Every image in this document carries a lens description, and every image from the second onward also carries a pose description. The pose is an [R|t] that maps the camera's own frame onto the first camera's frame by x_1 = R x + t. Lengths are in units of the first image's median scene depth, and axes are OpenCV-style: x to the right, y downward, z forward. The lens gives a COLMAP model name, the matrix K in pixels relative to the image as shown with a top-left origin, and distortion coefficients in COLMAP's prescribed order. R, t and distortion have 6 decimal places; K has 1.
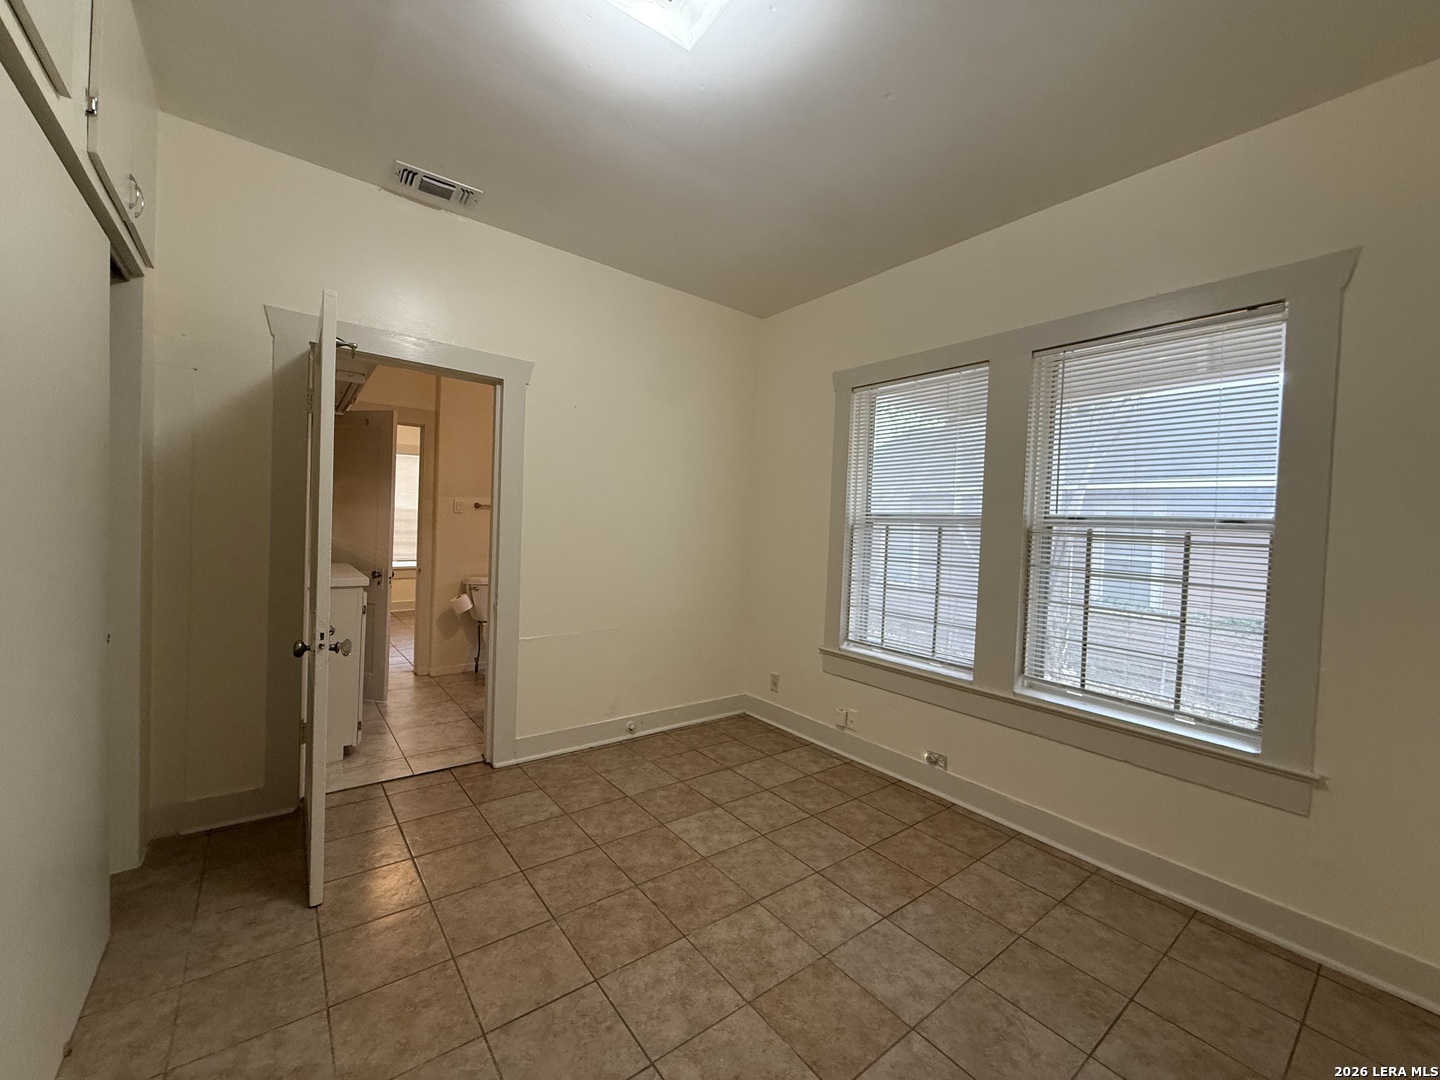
lens RADIAL K [[573.4, 0, 712.7], [0, 573.4, 540.4], [0, 0, 1]] dist [-0.002250, 0.000920]
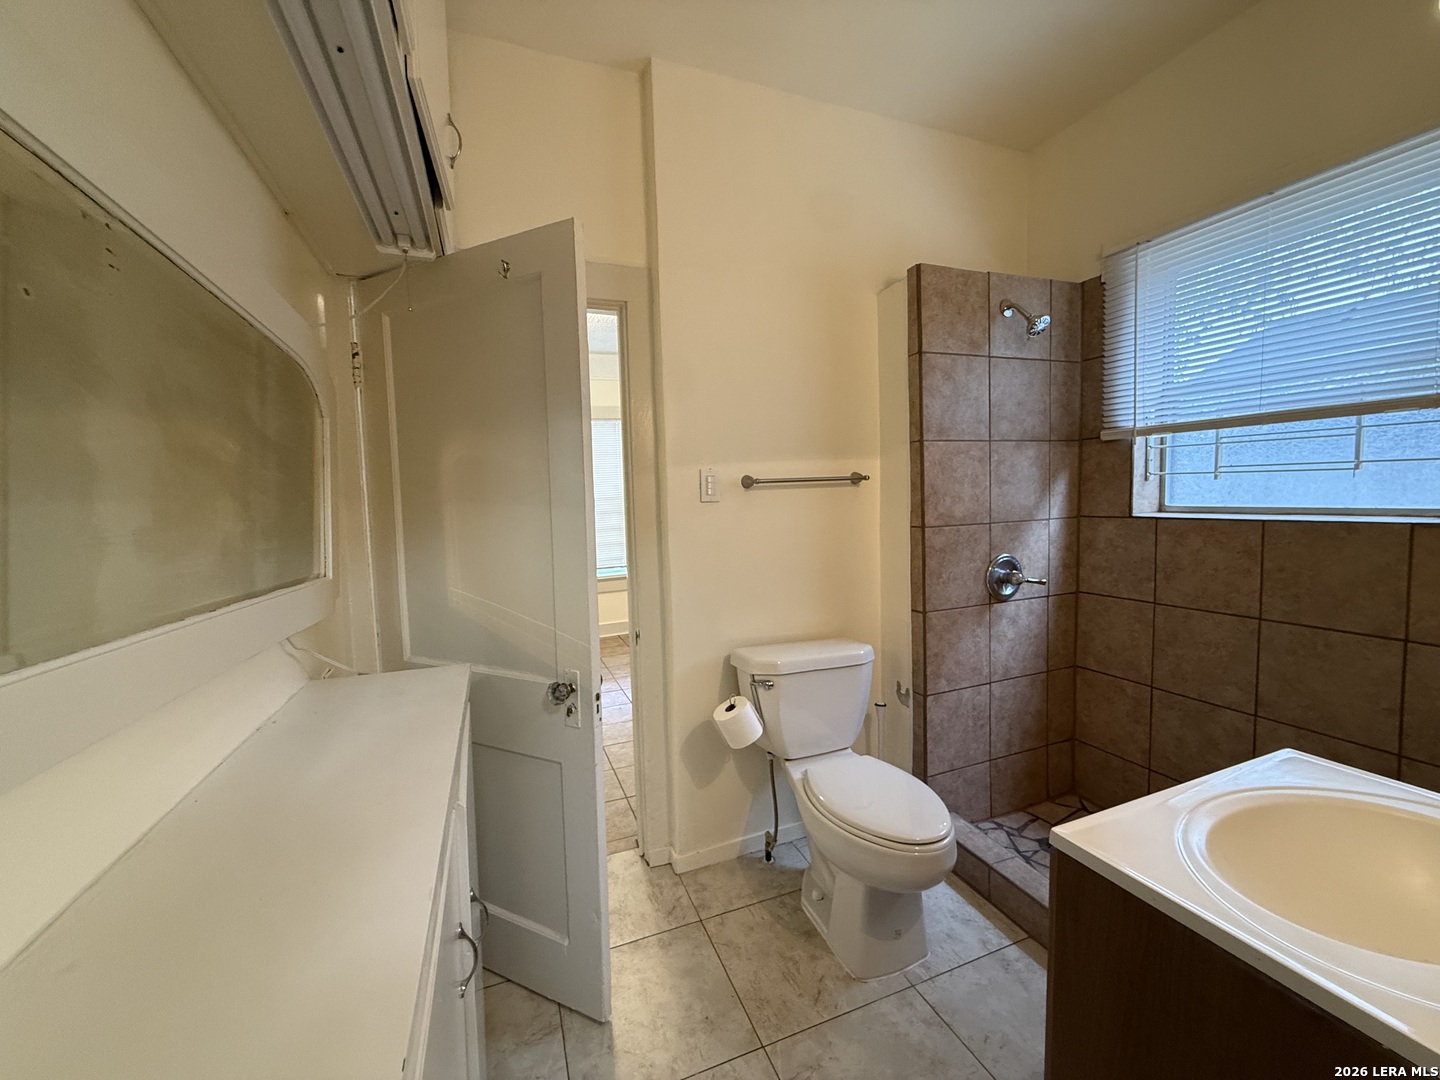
lens RADIAL K [[573.4, 0, 729.4], [0, 573.4, 539.9], [0, 0, 1]] dist [-0.002250, 0.000920]
pose [[0.954918, -0.048731, -0.292844, -0.304746], [0.058340, 0.998004, 0.024162, -0.028456], [0.291083, -0.040158, 0.955855, 0.588844]]
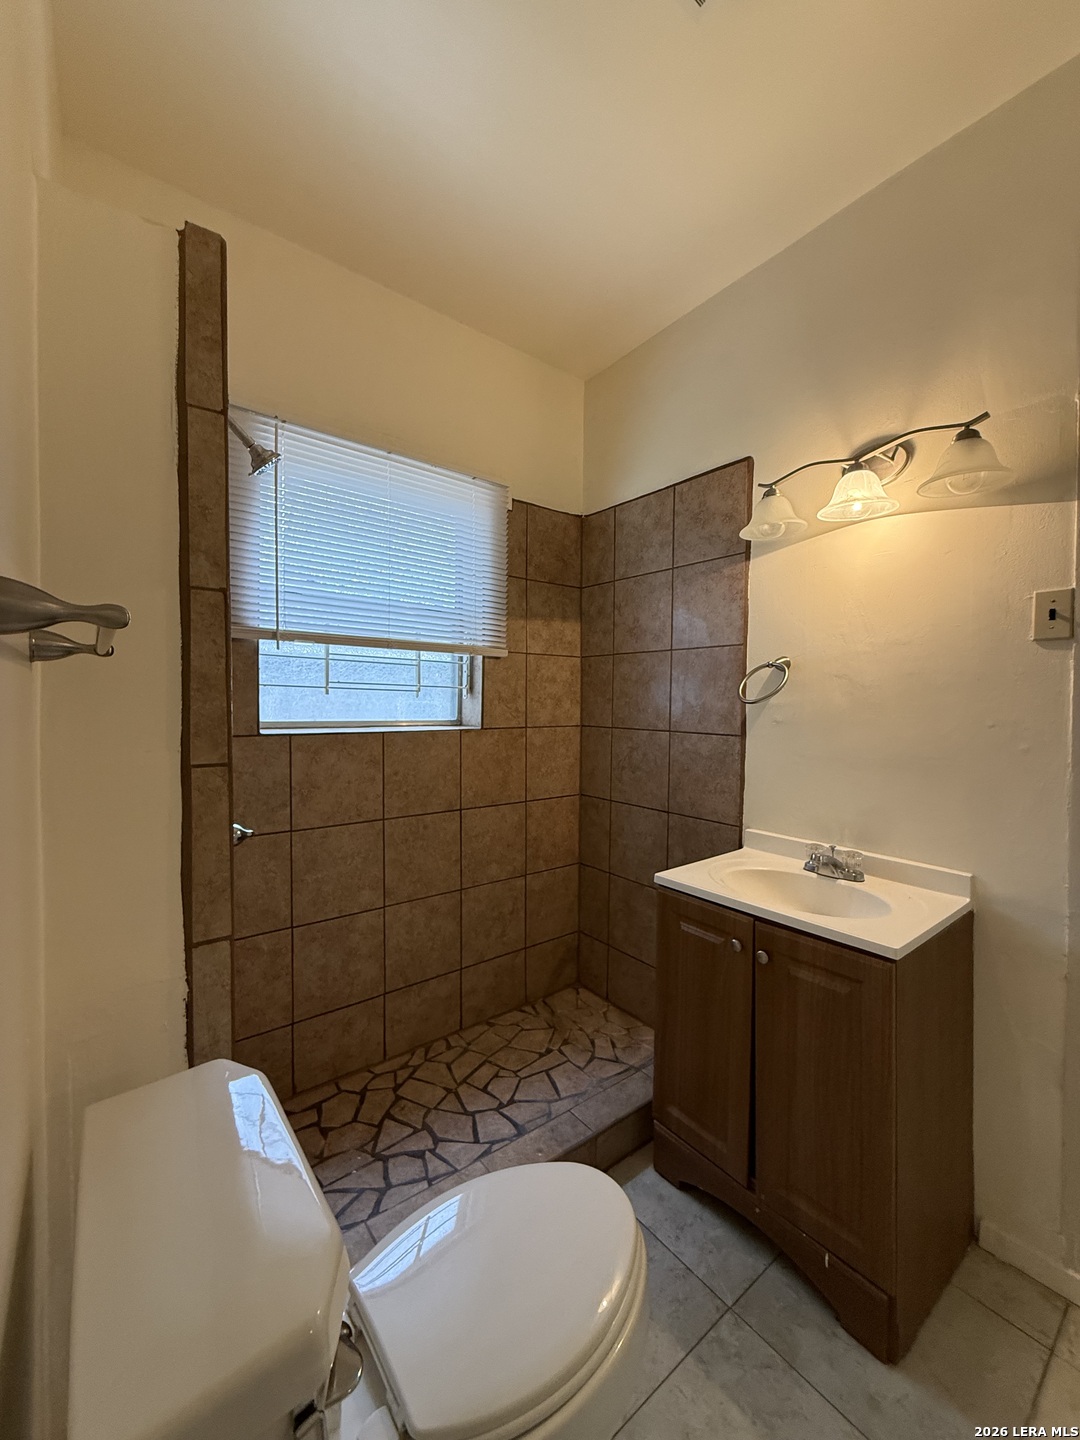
lens RADIAL K [[573.4, 0, 544.0], [0, 573.4, 709.9], [0, 0, 1]] dist [-0.002250, 0.000920]
pose [[0.002112, -0.063570, 0.997975, -0.609413], [0.024628, 0.997678, 0.063499, -0.065135], [-0.999694, 0.024444, 0.003672, 1.100777]]
